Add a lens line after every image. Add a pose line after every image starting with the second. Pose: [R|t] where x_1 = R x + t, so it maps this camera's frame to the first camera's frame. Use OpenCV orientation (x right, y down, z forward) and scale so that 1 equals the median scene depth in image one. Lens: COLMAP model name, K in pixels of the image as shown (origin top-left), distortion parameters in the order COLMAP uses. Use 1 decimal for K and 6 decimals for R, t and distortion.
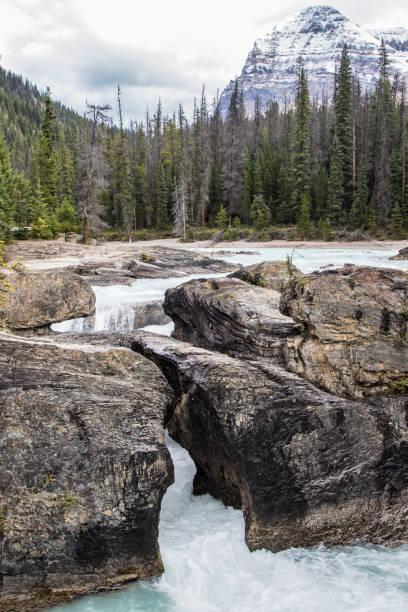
lens RADIAL K [[760.1, 0, 192.8], [0, 760.1, 306.3], [0, 0, 1]] dist [-0.109416, 0.021320]
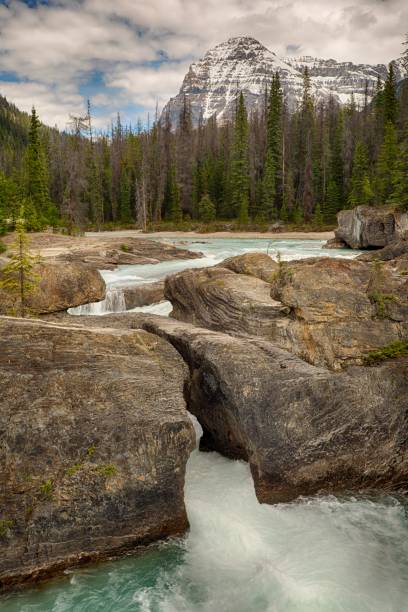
lens RADIAL K [[614.1, 0, 207.7], [0, 614.1, 294.3], [0, 0, 1]] dist [0.010724, -0.001605]
pose [[0.994024, -0.007751, 0.108891, -0.089127], [0.005904, 0.999833, 0.017276, -0.014841], [-0.109006, -0.016530, 0.993904, 0.056526]]
